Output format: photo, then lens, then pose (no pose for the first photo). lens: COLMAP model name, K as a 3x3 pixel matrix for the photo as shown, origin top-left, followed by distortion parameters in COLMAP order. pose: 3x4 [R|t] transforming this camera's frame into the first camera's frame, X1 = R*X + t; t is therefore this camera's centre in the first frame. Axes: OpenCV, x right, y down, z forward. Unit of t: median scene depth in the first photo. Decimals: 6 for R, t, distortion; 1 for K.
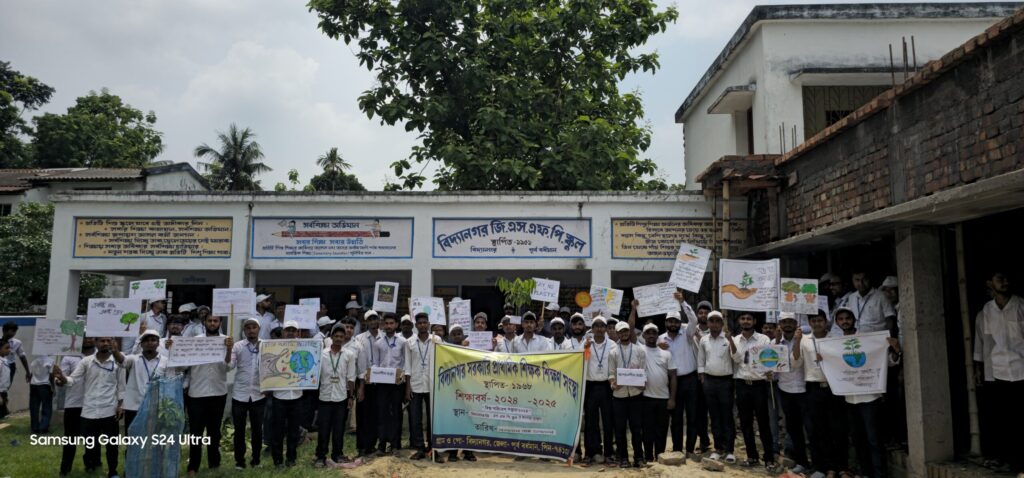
lens RADIAL K [[690.5, 0, 512.5], [0, 690.5, 213.6], [0, 0, 1]] dist [0.072110, -0.124956]
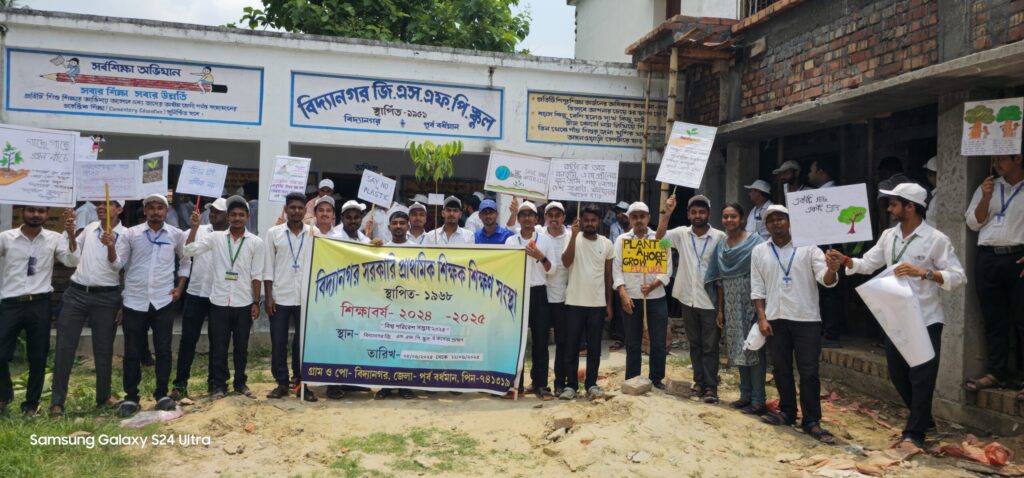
lens RADIAL K [[690.5, 0, 512.5], [0, 690.5, 213.6], [0, 0, 1]] dist [0.072110, -0.124956]
pose [[0.969323, 0.022960, 0.244715, -0.067277], [-0.051752, 0.992373, 0.111885, 0.061541], [-0.240279, -0.121118, 0.963118, 0.232158]]
